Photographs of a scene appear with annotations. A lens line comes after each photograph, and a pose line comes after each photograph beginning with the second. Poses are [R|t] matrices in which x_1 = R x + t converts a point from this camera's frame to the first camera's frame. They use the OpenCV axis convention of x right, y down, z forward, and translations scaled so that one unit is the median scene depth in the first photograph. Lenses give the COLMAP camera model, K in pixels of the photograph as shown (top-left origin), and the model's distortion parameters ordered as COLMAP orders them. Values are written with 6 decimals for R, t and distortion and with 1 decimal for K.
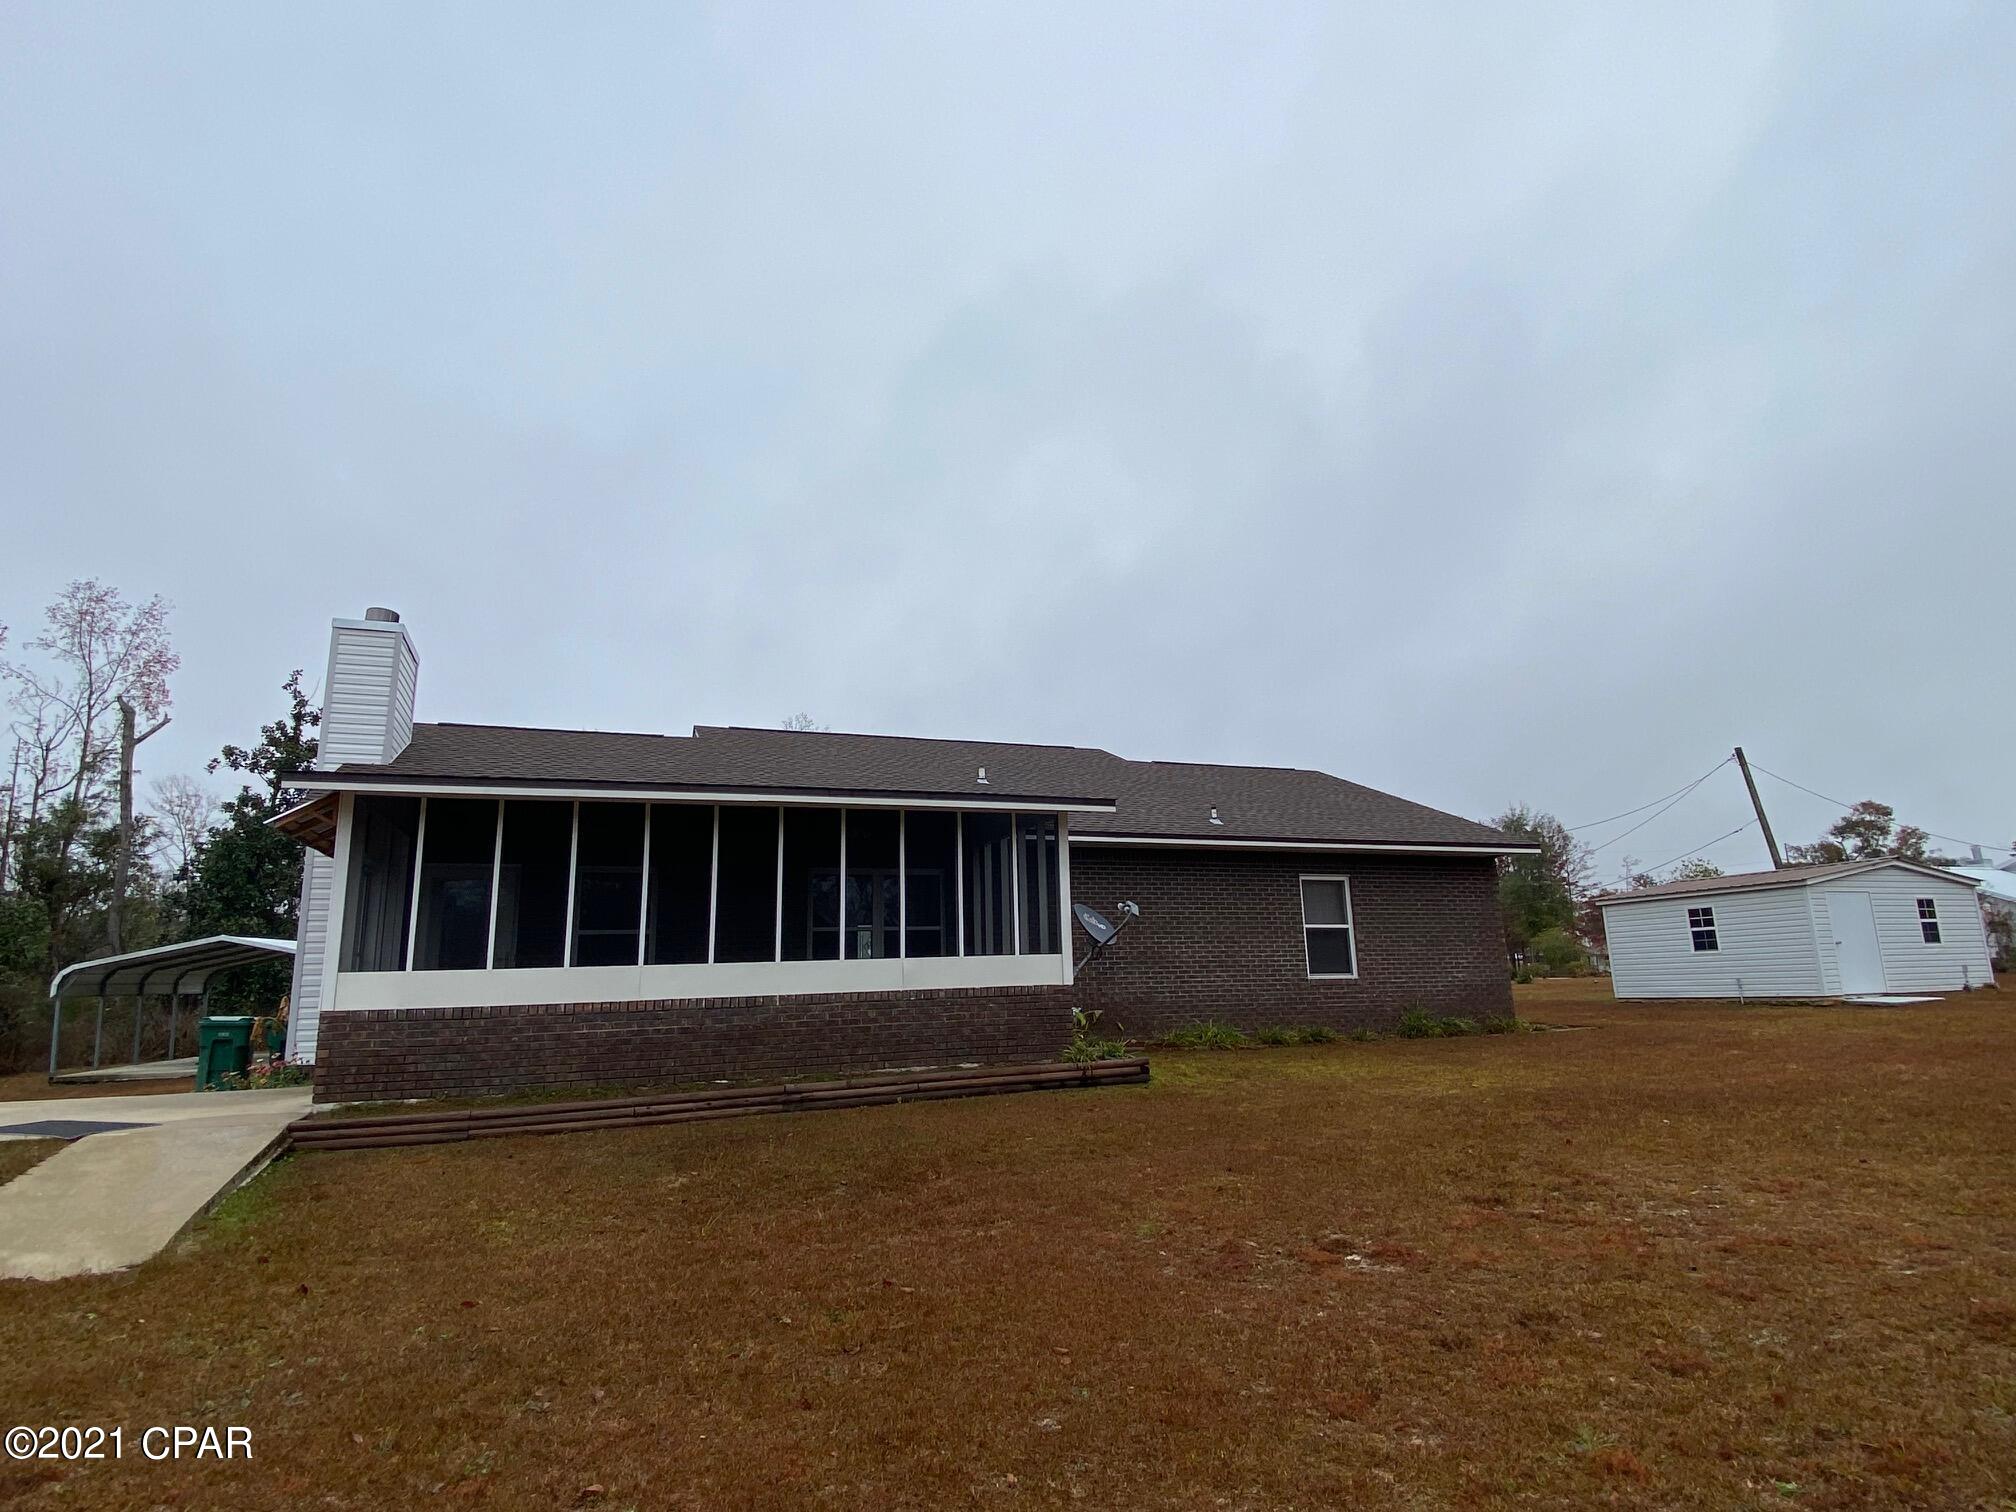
lens RADIAL K [[1069.6, 0, 1008.0], [0, 1069.6, 756.0], [0, 0, 1]] dist [0.048661, -0.057523]
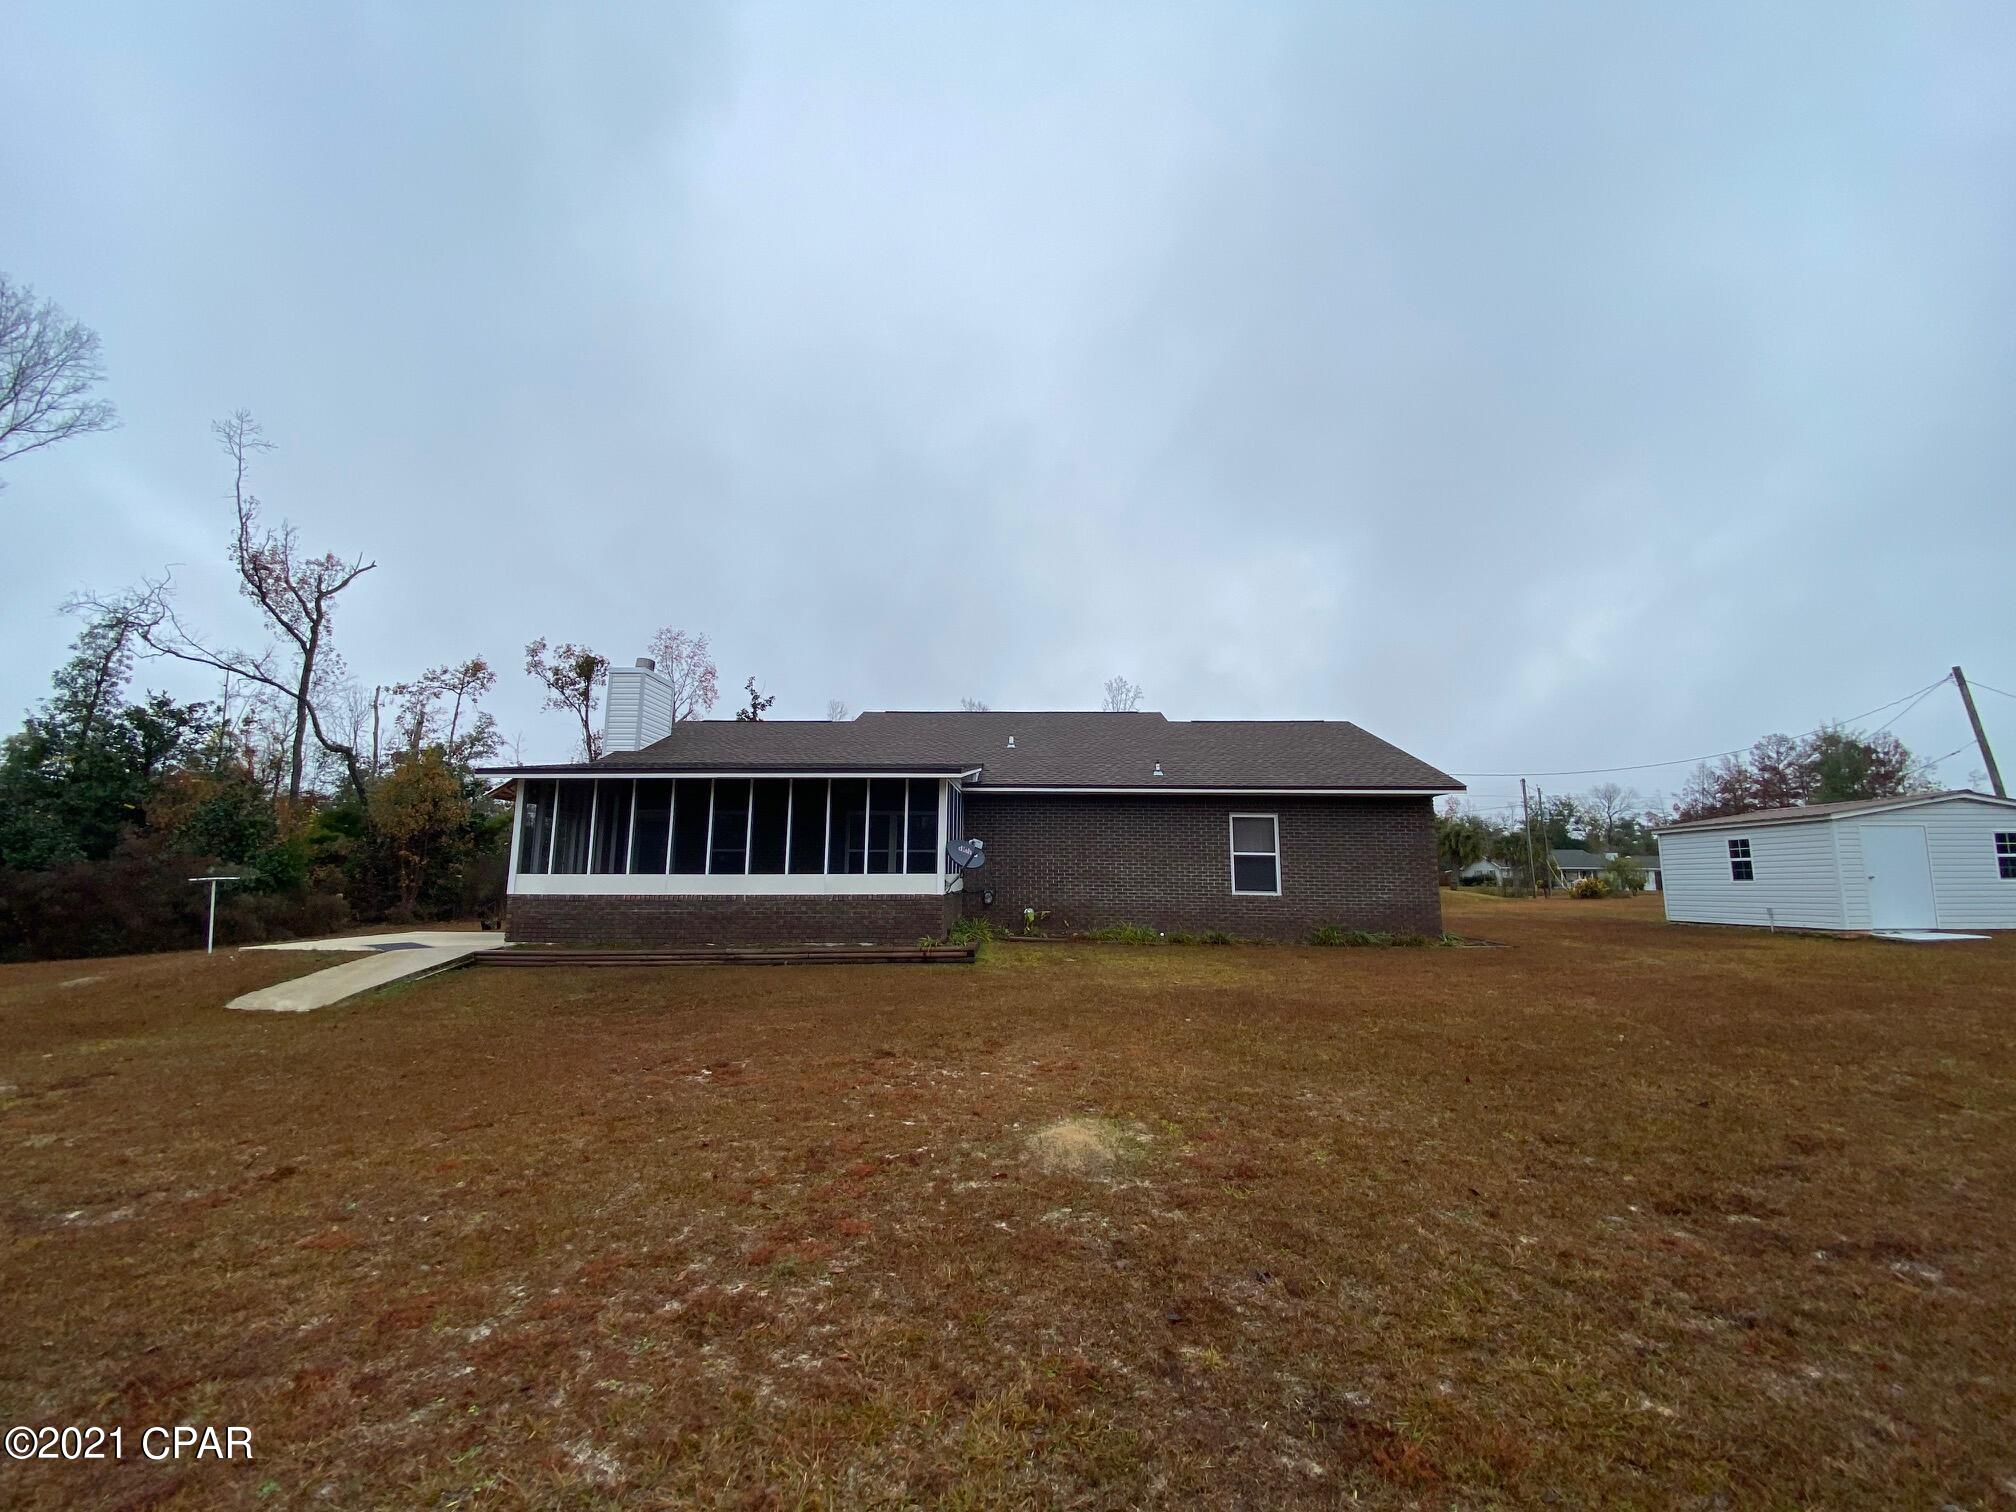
lens RADIAL K [[814.1, 0, 997.8], [0, 814.1, 756.5], [0, 0, 1]] dist [0.035696, -0.030401]
pose [[0.921706, -0.024564, -0.387110, 0.402727], [0.049614, 0.997261, 0.054848, -0.023869], [0.384702, -0.069760, 0.920401, 0.008561]]
